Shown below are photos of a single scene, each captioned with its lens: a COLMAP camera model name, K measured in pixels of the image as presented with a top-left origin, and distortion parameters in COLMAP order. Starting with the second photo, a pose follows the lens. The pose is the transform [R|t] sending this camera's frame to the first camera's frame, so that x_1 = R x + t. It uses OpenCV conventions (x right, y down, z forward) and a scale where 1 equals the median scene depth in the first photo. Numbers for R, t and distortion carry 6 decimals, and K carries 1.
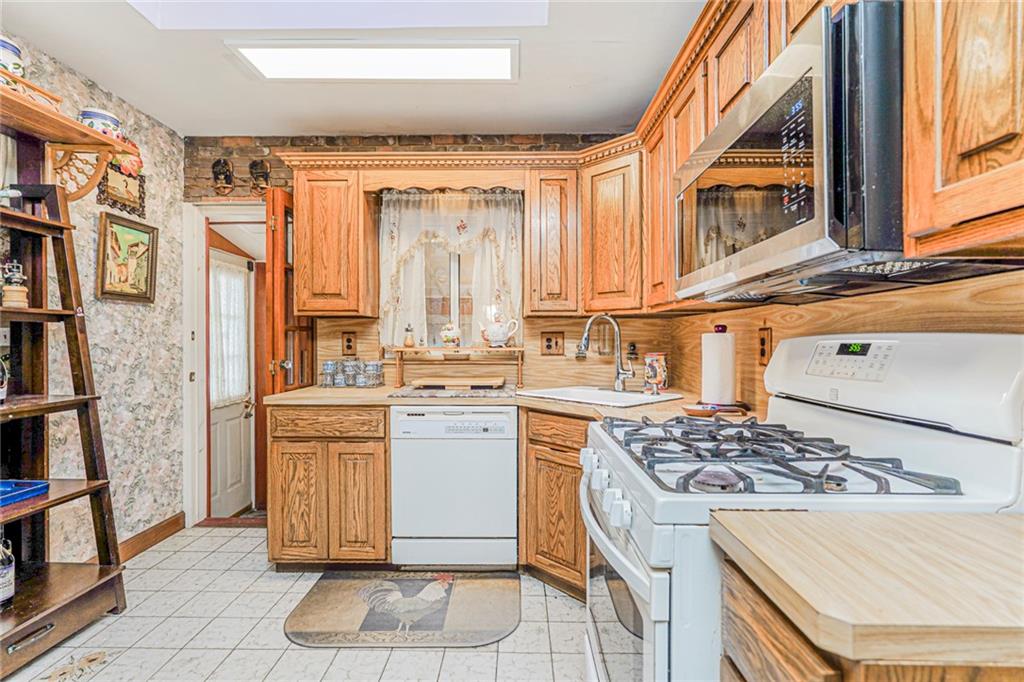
lens RADIAL K [[479.2, 0, 514.9], [0, 479.2, 341.5], [0, 0, 1]] dist [-0.013998, 0.009007]
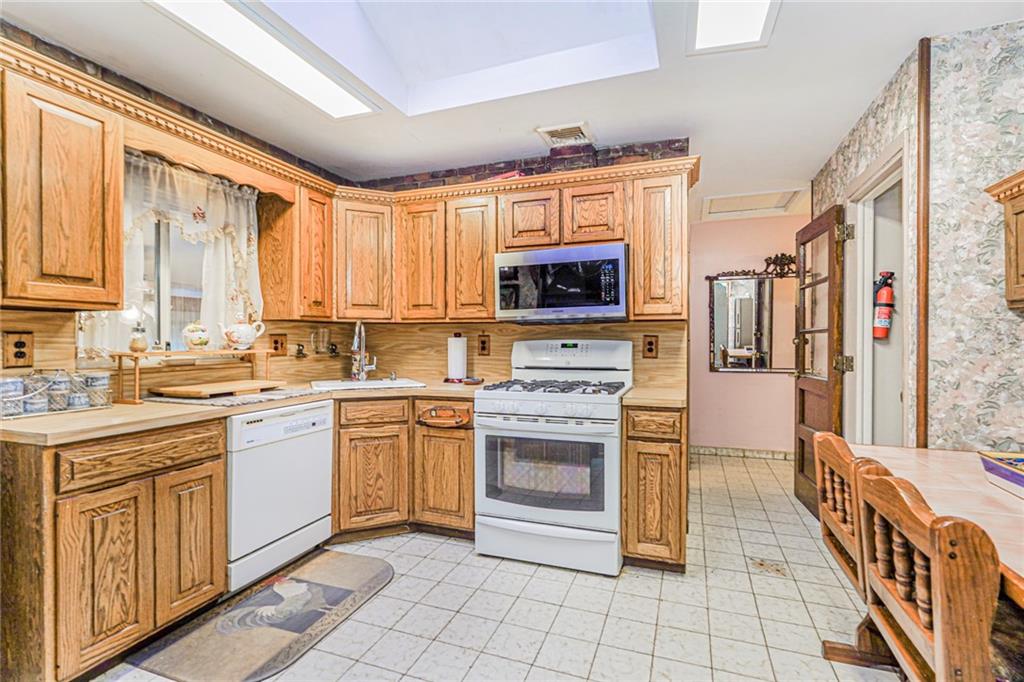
lens RADIAL K [[464.4, 0, 513.8], [0, 464.4, 342.6], [0, 0, 1]] dist [-0.012651, 0.008146]
pose [[0.339320, -0.007044, 0.940645, -0.802233], [0.003359, 0.999975, 0.006277, -0.007318], [-0.940665, 0.001030, 0.339335, 0.181777]]
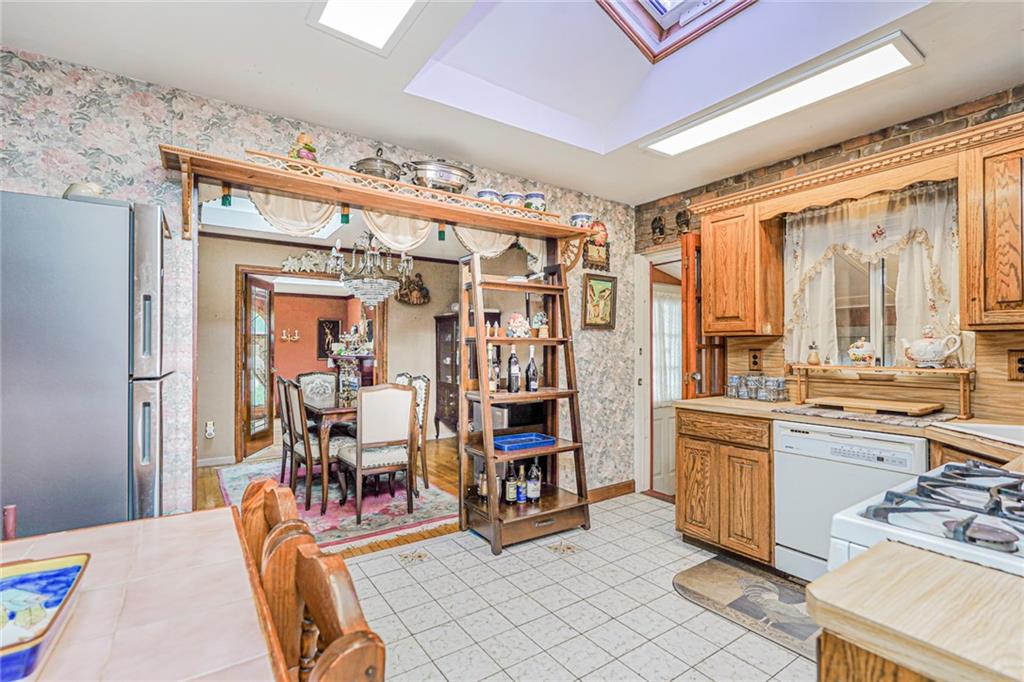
lens RADIAL K [[471.8, 0, 507.0], [0, 471.8, 344.6], [0, 0, 1]] dist [-0.004114, -0.000214]
pose [[0.573598, -0.006180, -0.819114, 0.236914], [-0.002947, 0.999949, -0.009608, -0.020703], [0.819132, 0.007925, 0.573550, -0.089714]]
